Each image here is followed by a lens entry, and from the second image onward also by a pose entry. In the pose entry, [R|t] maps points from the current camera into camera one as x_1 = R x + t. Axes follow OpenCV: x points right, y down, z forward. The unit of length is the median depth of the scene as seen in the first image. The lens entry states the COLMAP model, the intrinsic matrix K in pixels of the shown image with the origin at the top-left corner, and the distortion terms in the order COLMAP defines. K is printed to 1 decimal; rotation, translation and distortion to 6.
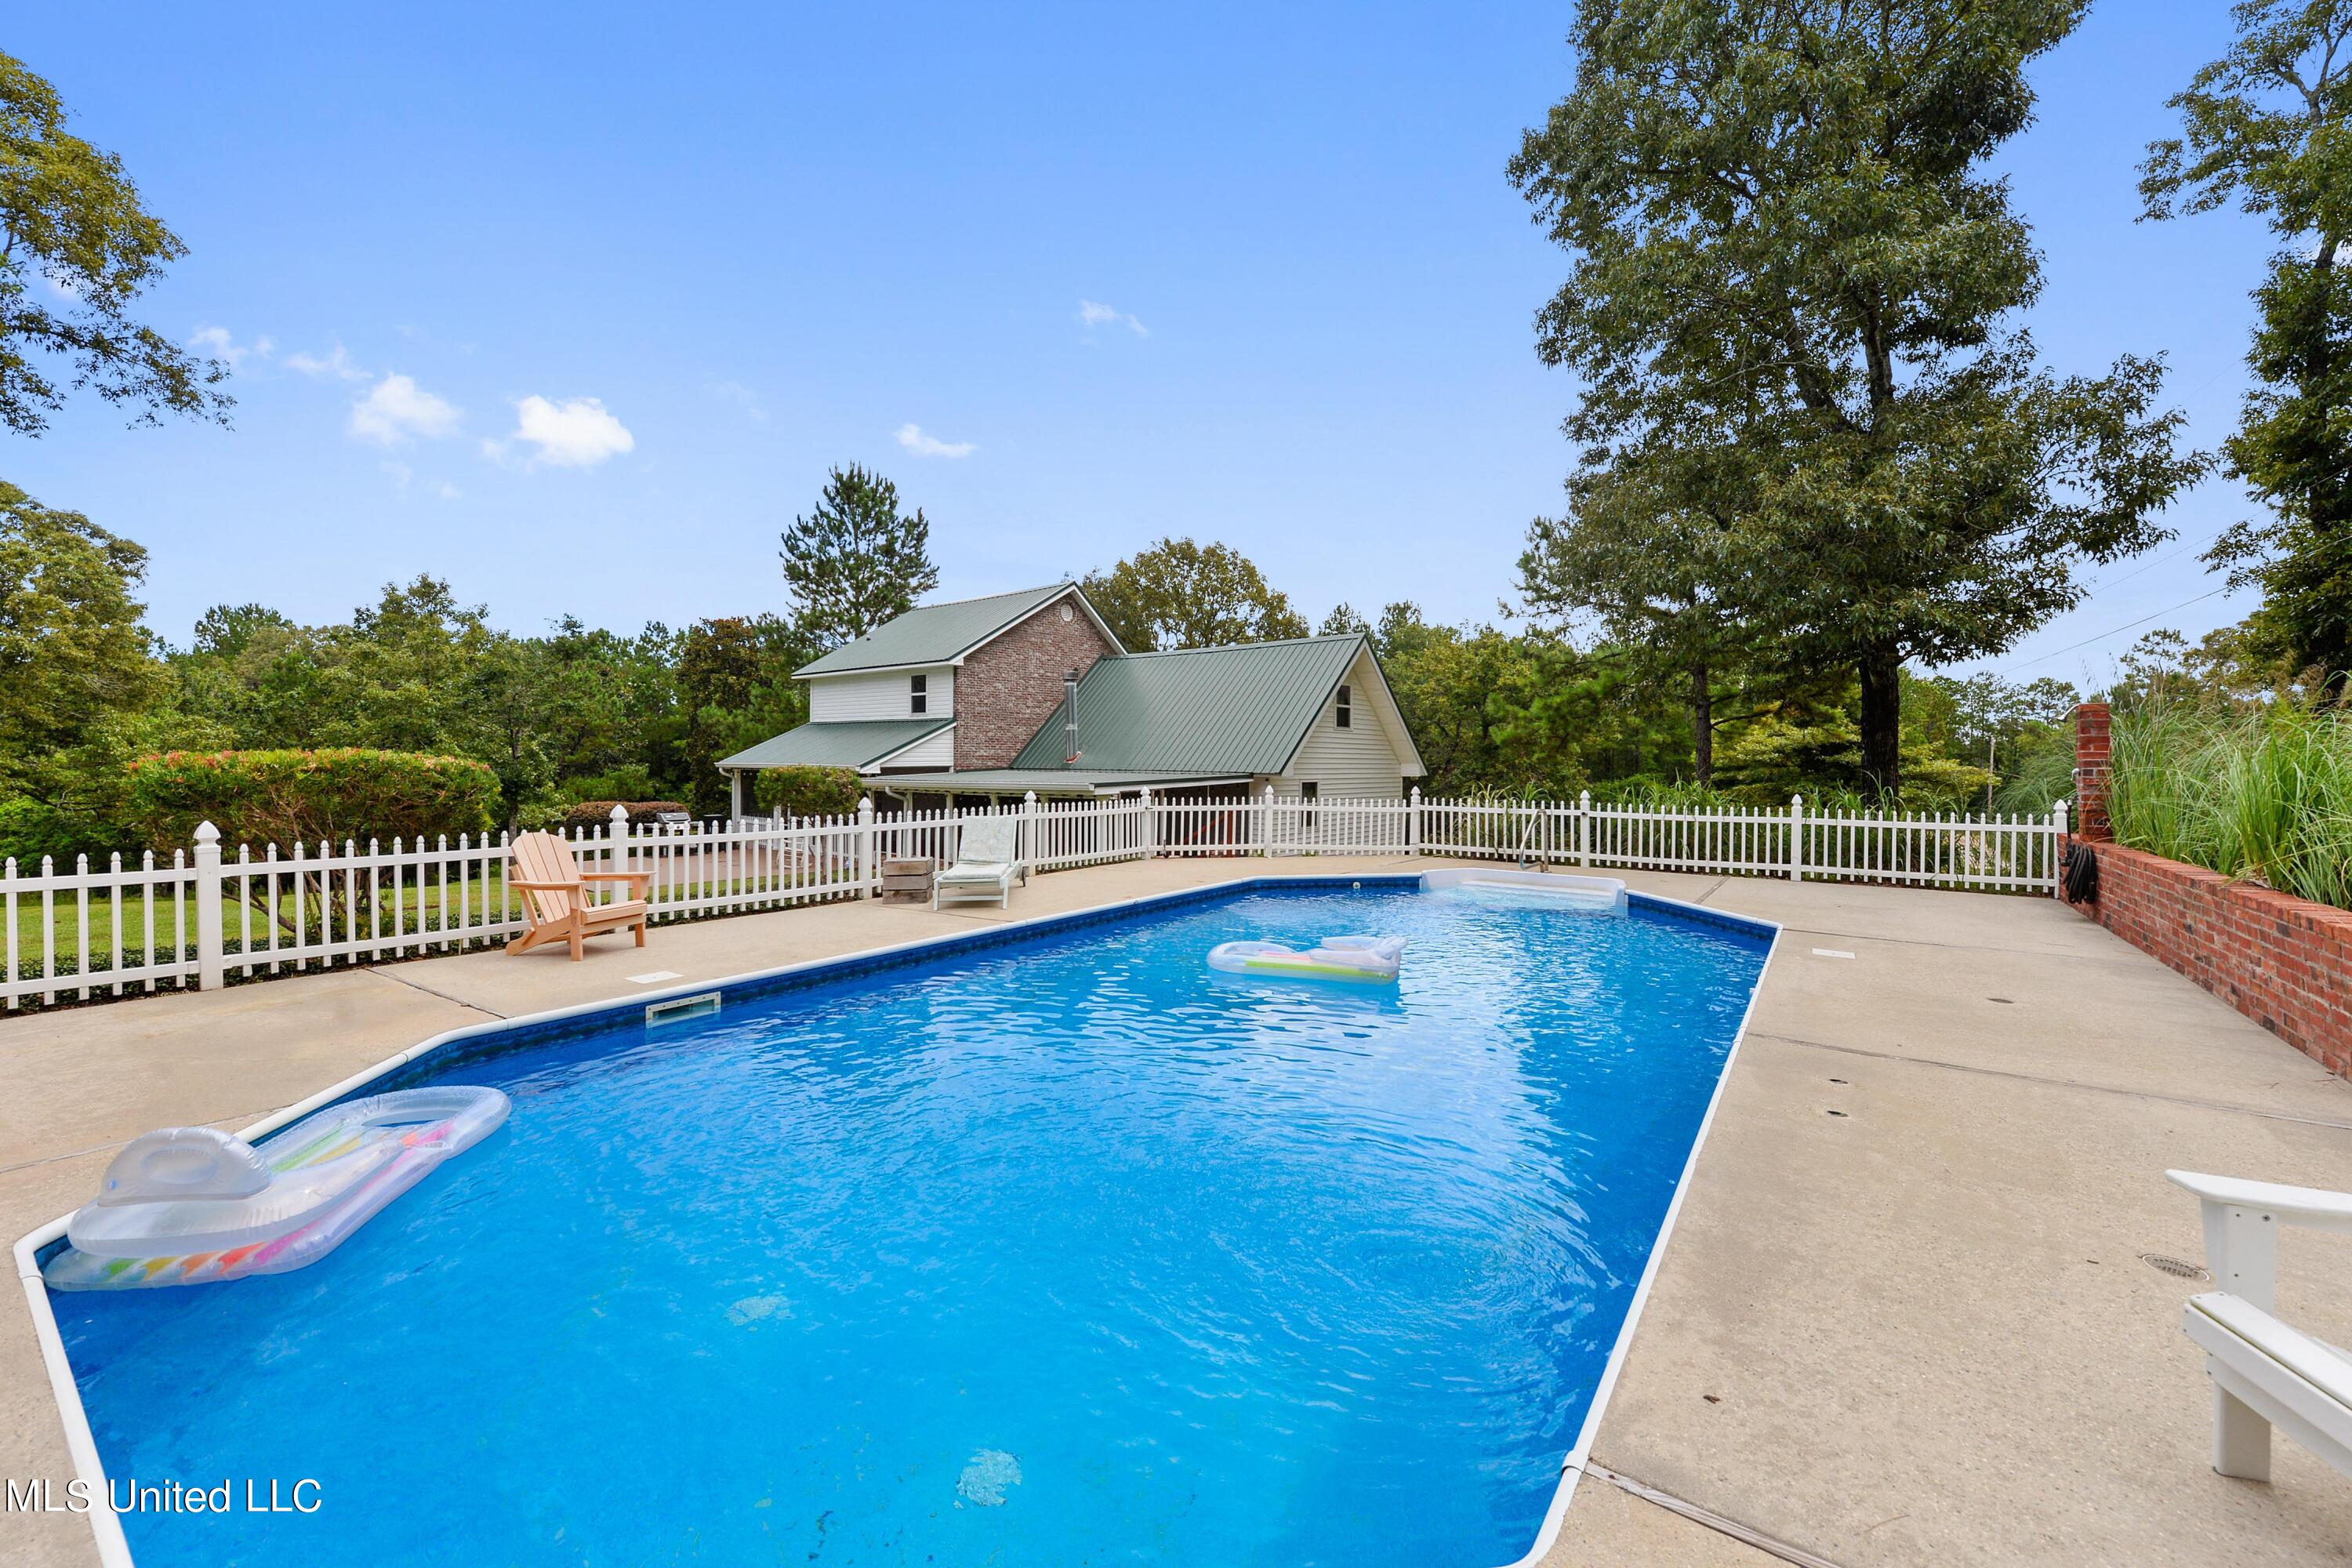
lens RADIAL K [[949.2, 0, 1176.0], [0, 949.2, 784.0], [0, 0, 1]] dist [-0.000050, 0.000002]
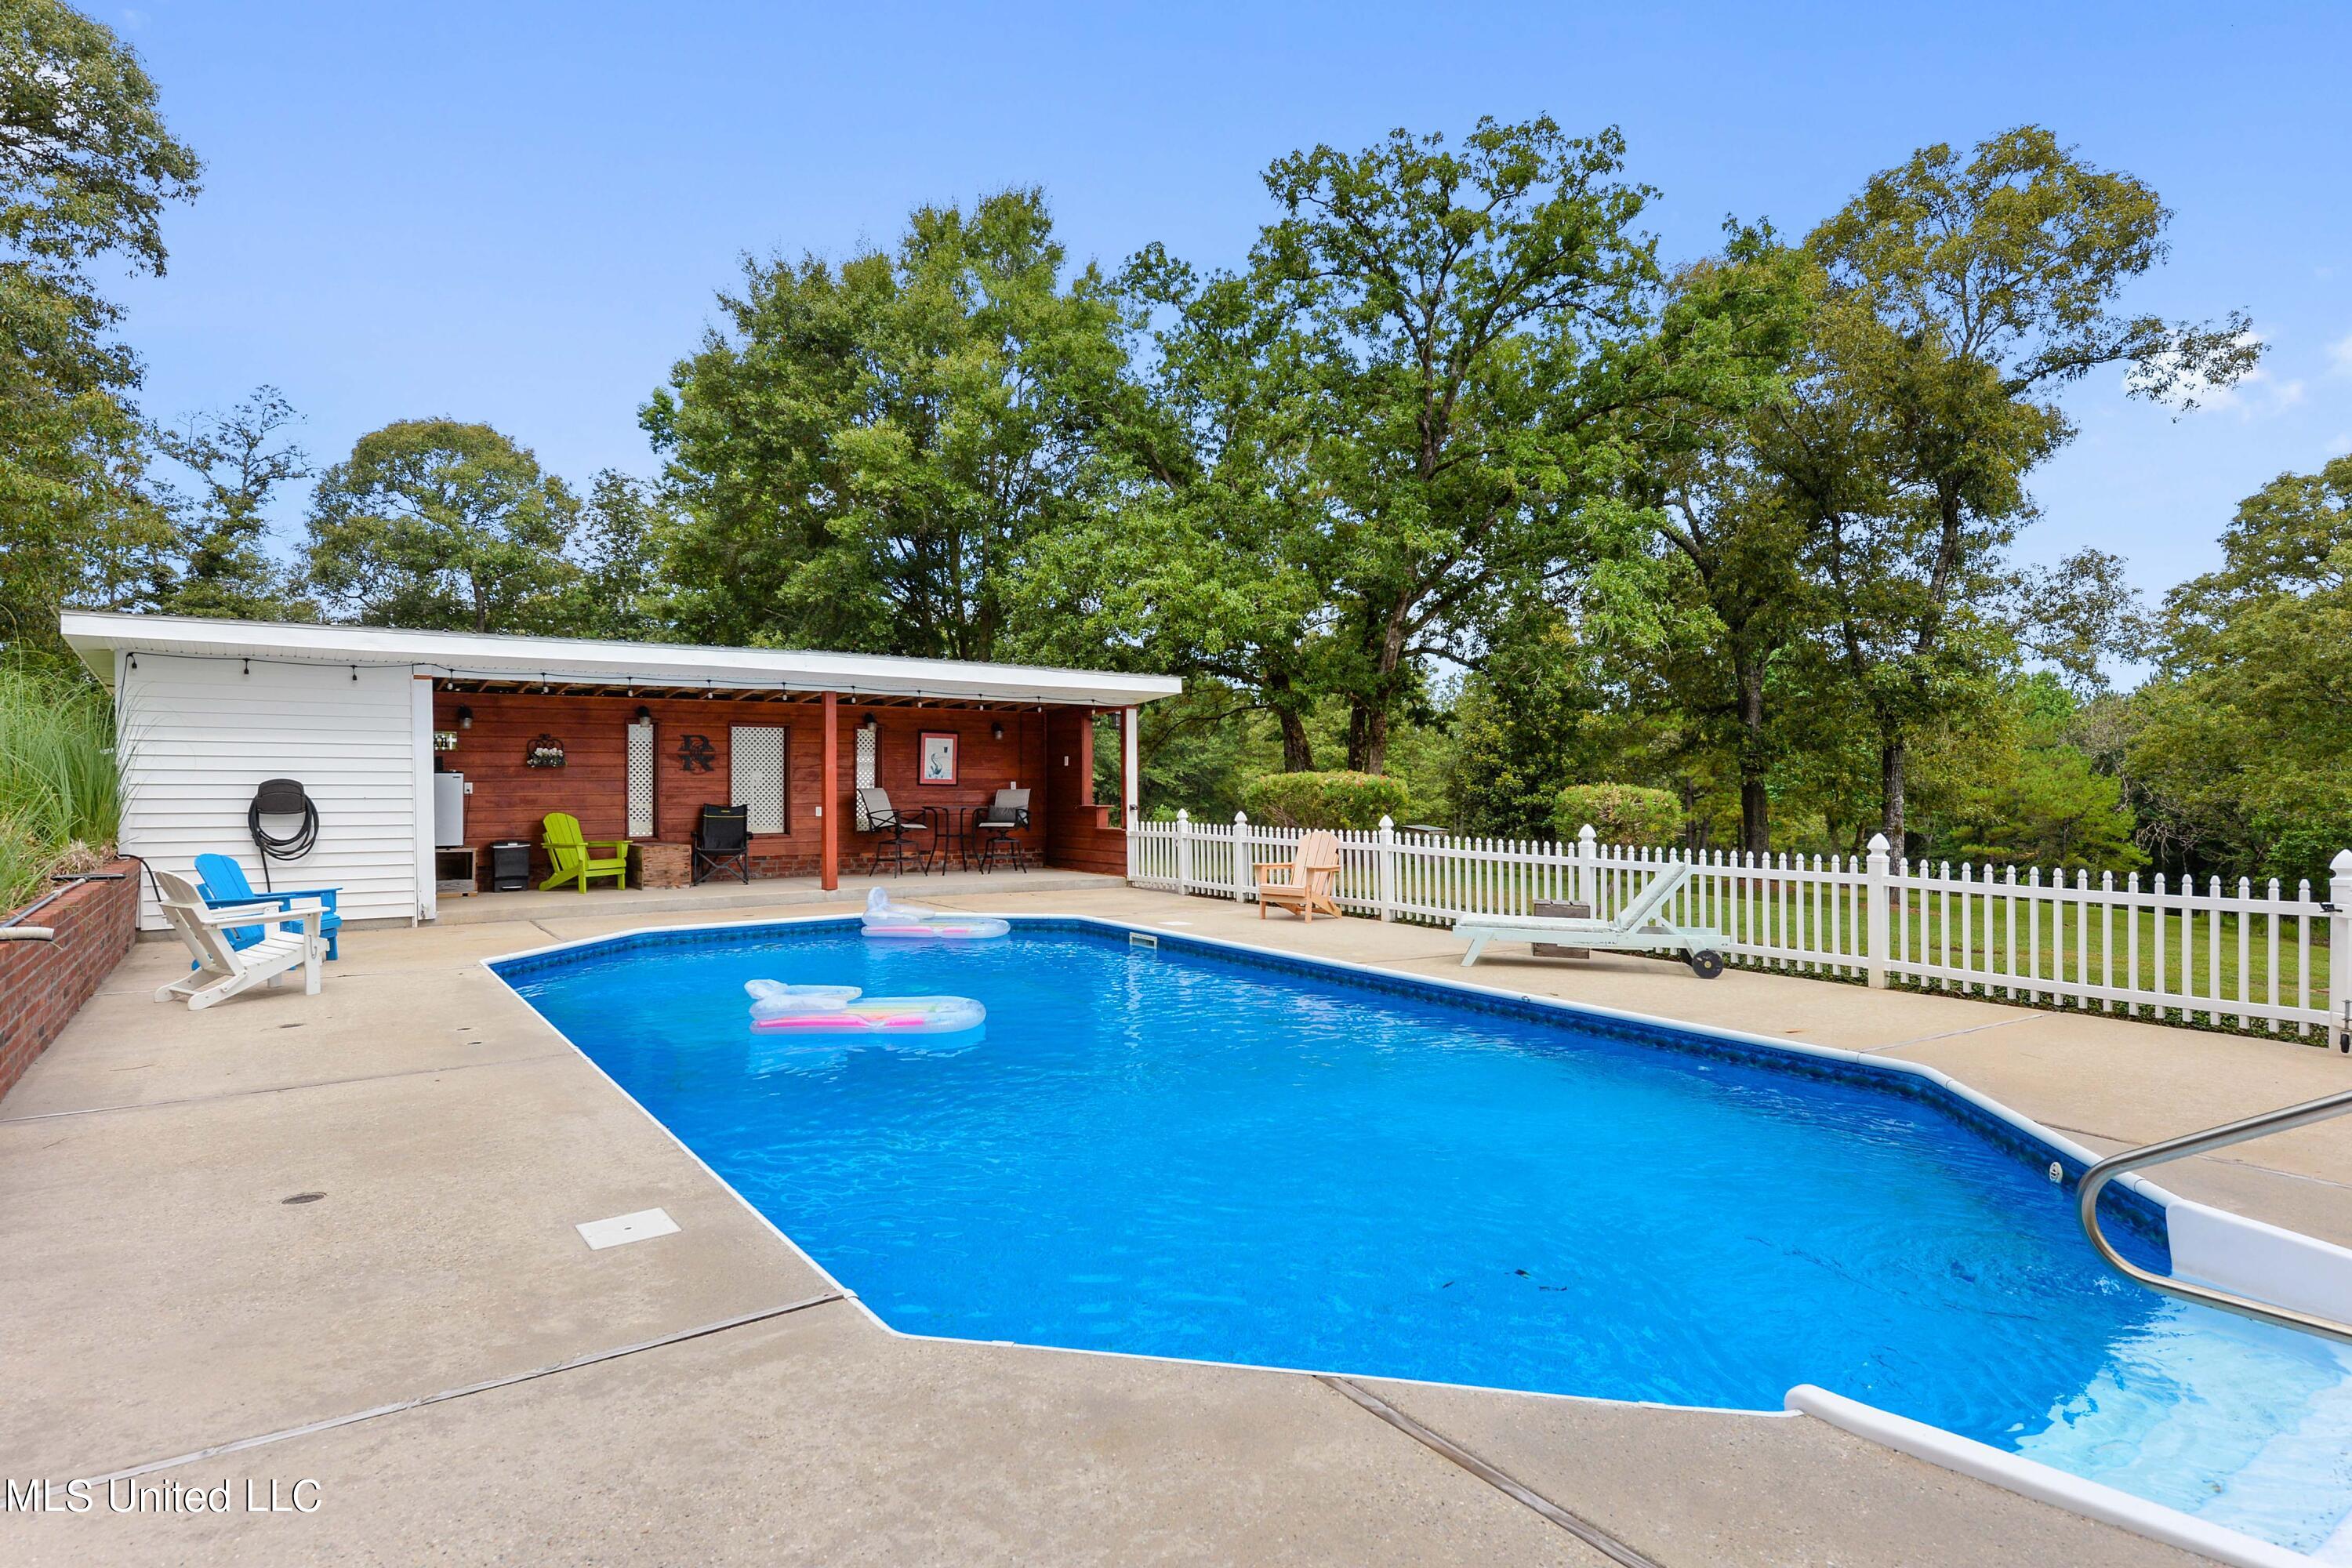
lens RADIAL K [[1227.7, 0, 1176.0], [0, 1227.7, 784.0], [0, 0, 1]] dist [-0.076219, 0.000136]
pose [[-0.307688, 0.009374, -0.951441, 0.771820], [-0.028147, 0.999424, 0.018950, -0.030637], [0.951071, 0.032611, -0.307247, 0.955452]]
